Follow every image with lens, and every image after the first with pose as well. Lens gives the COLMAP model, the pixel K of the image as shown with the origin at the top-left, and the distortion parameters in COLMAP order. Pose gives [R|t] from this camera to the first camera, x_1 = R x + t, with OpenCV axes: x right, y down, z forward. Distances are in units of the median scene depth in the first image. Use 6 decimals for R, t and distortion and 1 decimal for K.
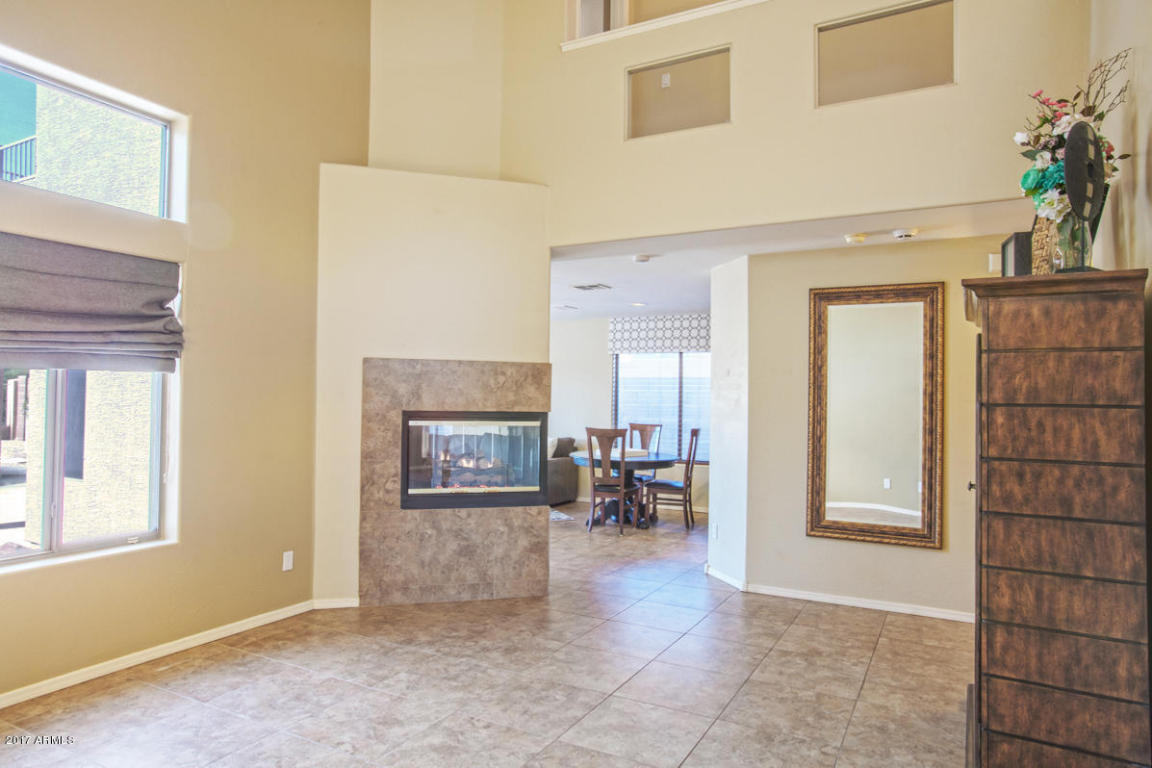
lens RADIAL K [[703.8, 0, 576.0], [0, 703.8, 384.0], [0, 0, 1]] dist [-0.066470, 0.064925]
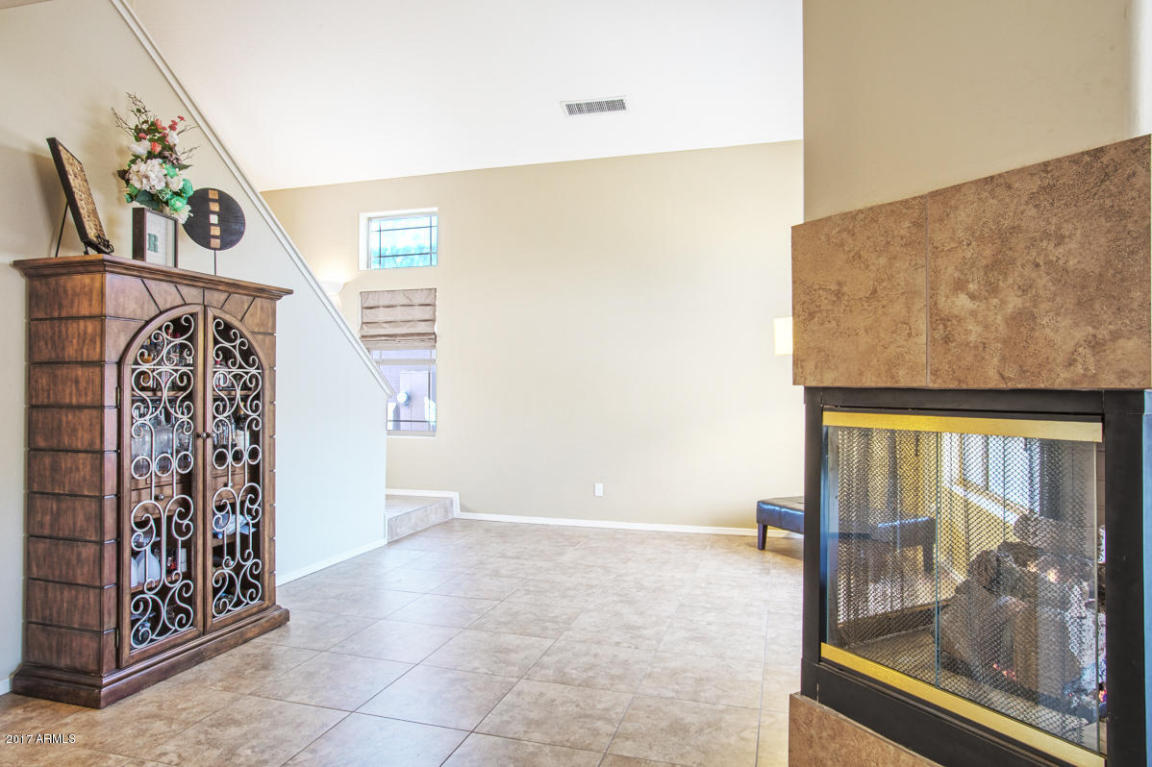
lens RADIAL K [[703.8, 0, 576.0], [0, 703.8, 383.5], [0, 0, 1]] dist [-0.066470, 0.064925]
pose [[-0.977650, -0.019649, -0.209317, 0.128053], [-0.013207, 0.999396, -0.032129, 0.053787], [0.209822, -0.028646, -0.977320, 1.369651]]
